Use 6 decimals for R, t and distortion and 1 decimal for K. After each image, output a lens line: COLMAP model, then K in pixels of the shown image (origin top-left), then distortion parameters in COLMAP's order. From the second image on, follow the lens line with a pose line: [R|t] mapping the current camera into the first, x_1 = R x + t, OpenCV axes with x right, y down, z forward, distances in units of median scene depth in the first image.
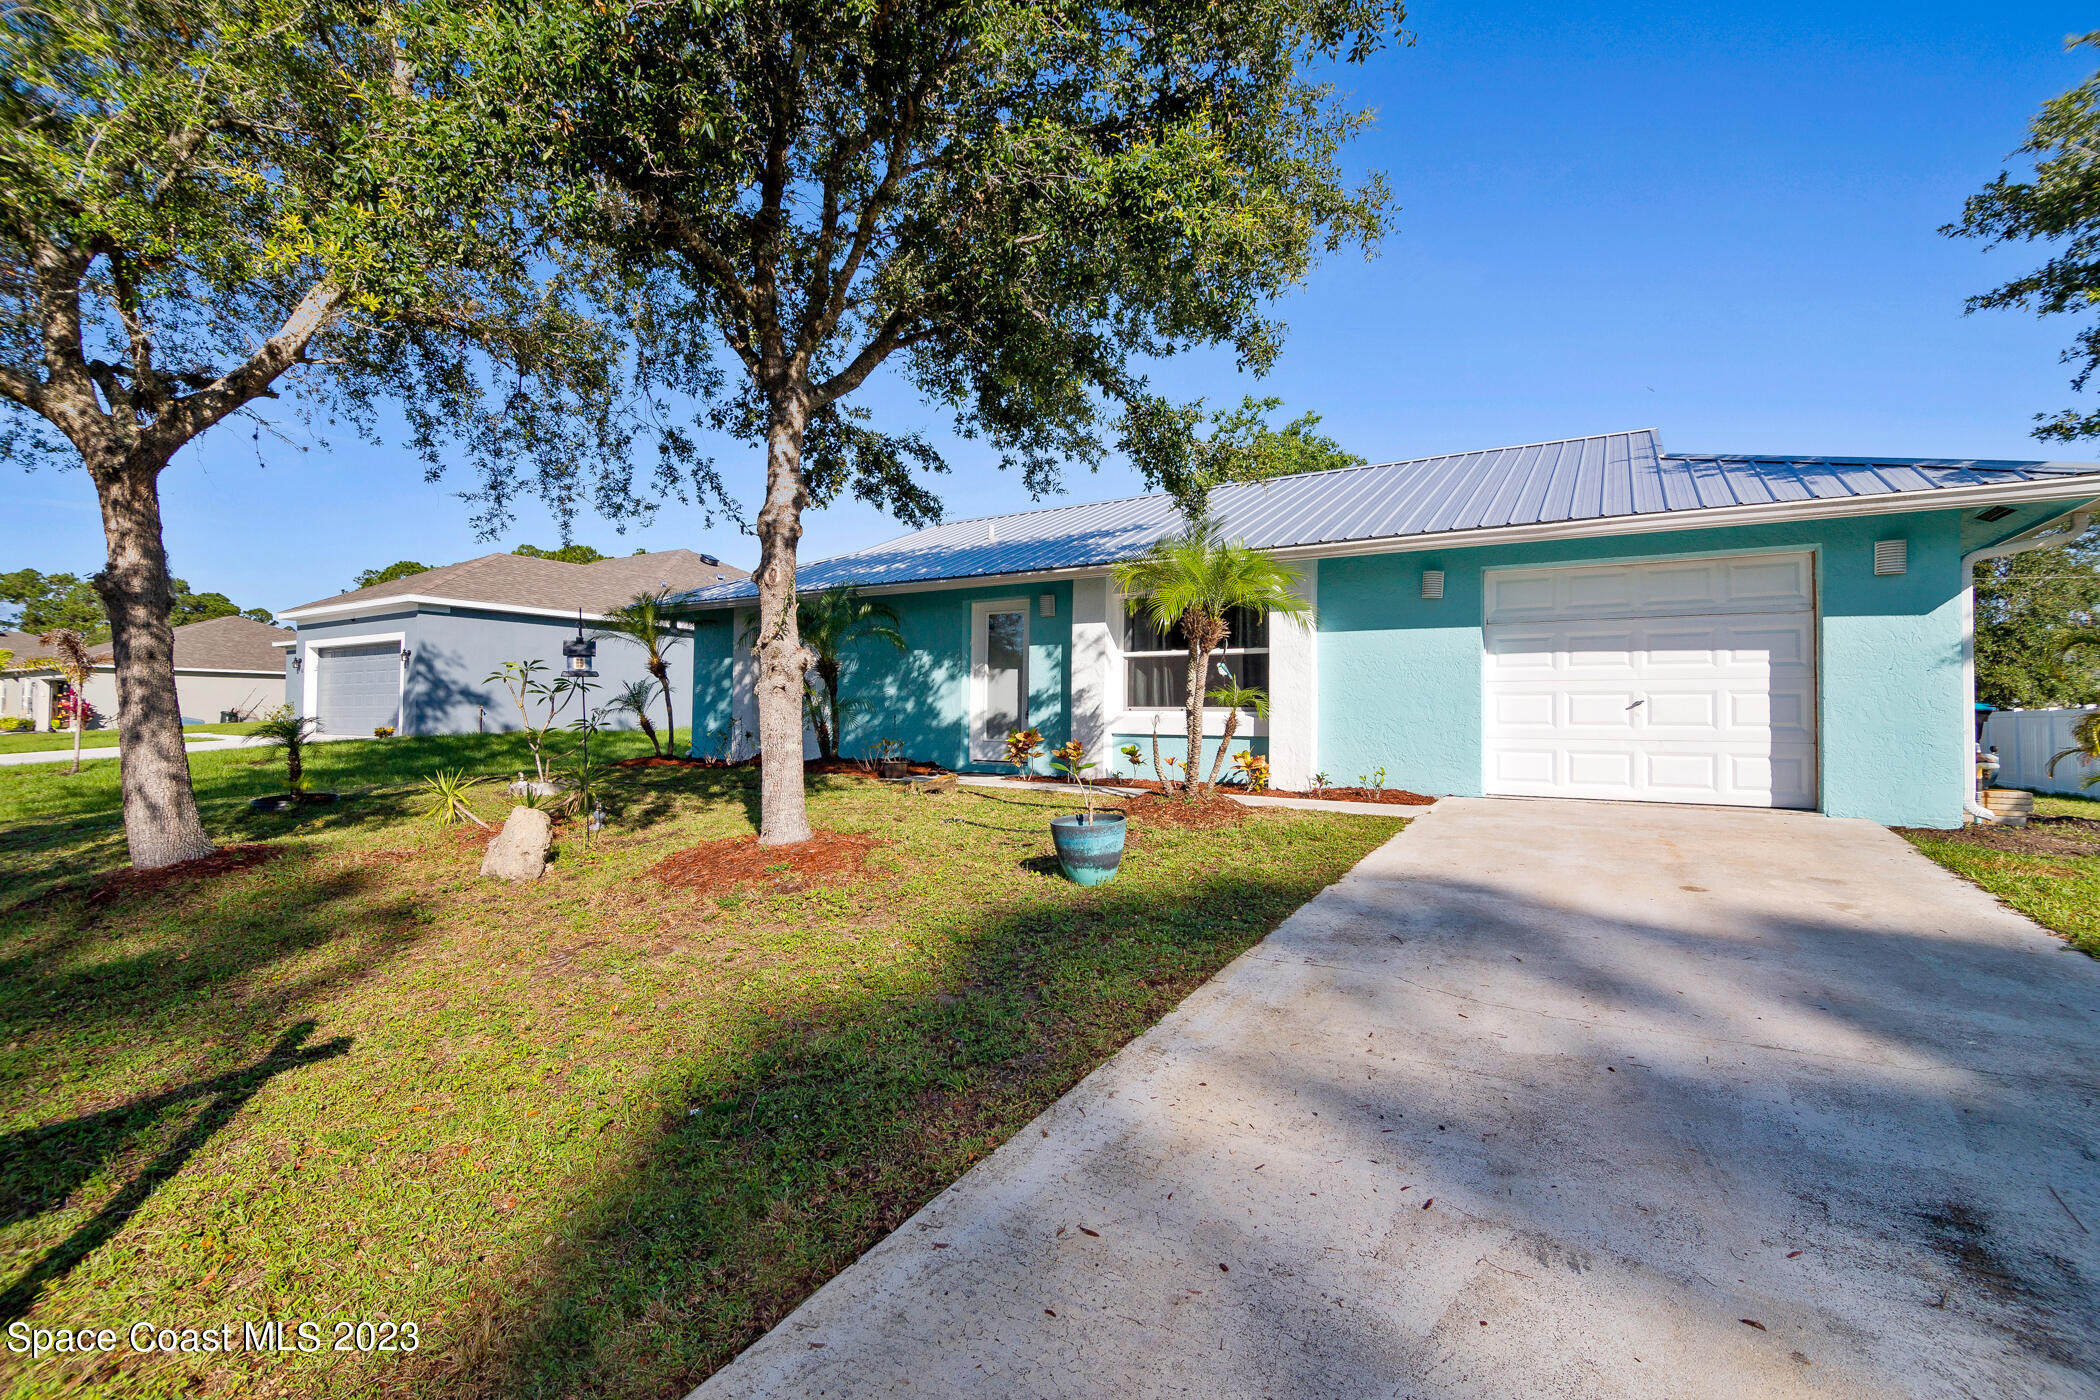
lens RADIAL K [[911.8, 0, 1058.1], [0, 911.8, 700.6], [0, 0, 1]] dist [-0.011148, -0.000335]
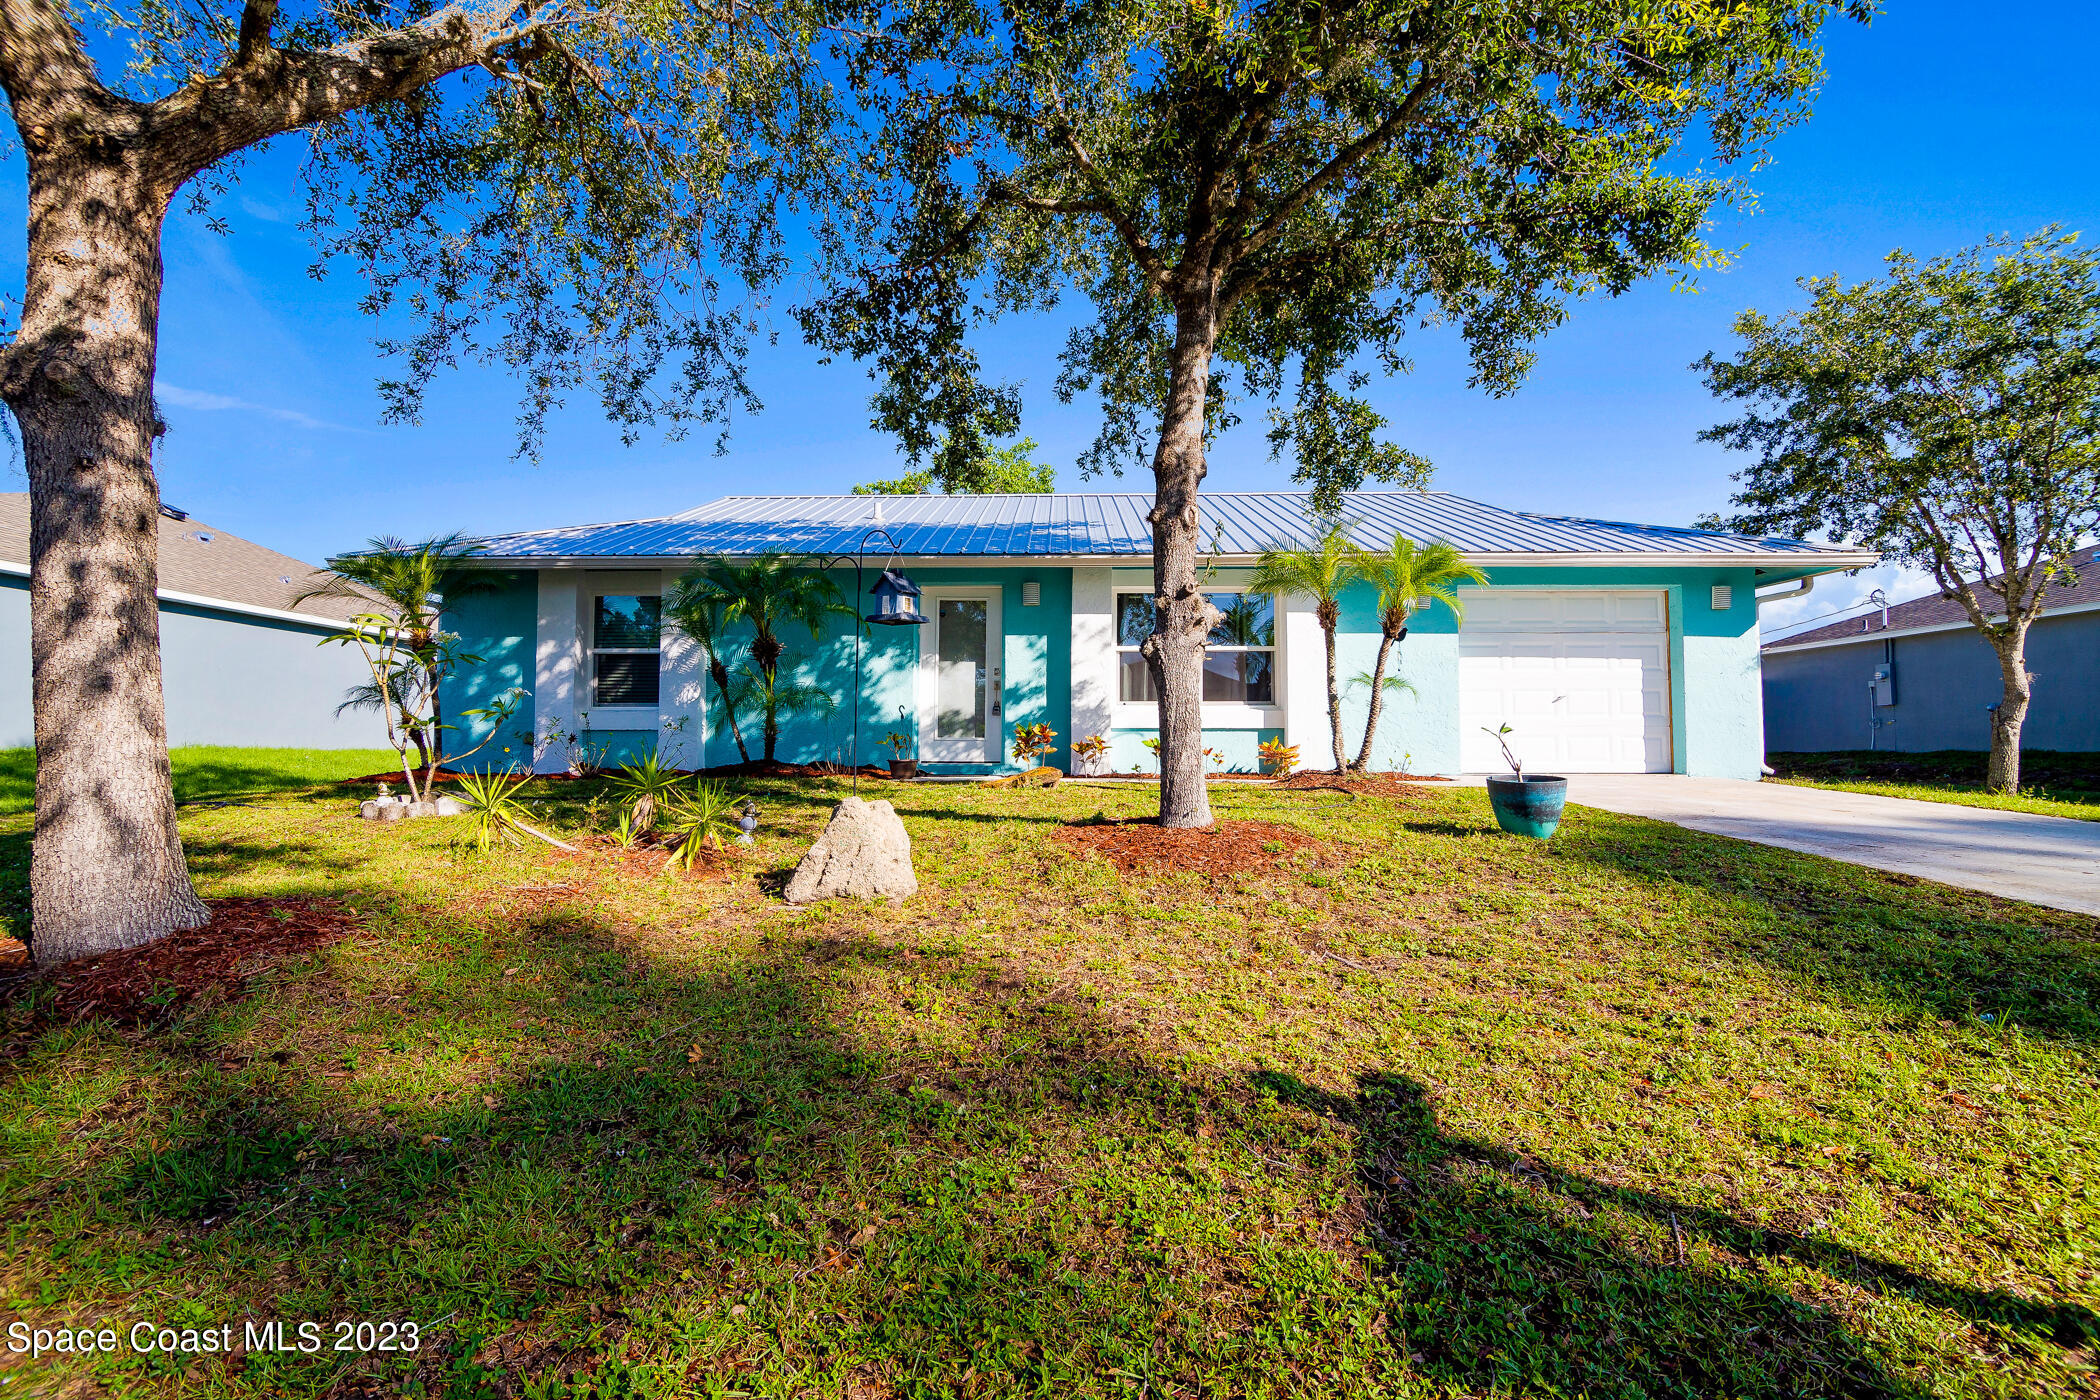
lens RADIAL K [[911.8, 0, 1058.1], [0, 911.8, 700.6], [0, 0, 1]] dist [-0.011148, -0.000335]
pose [[0.861300, 0.018407, 0.507763, -0.499007], [-0.003492, 0.999534, -0.030312, 0.038041], [-0.508085, 0.024335, 0.860963, 0.188121]]
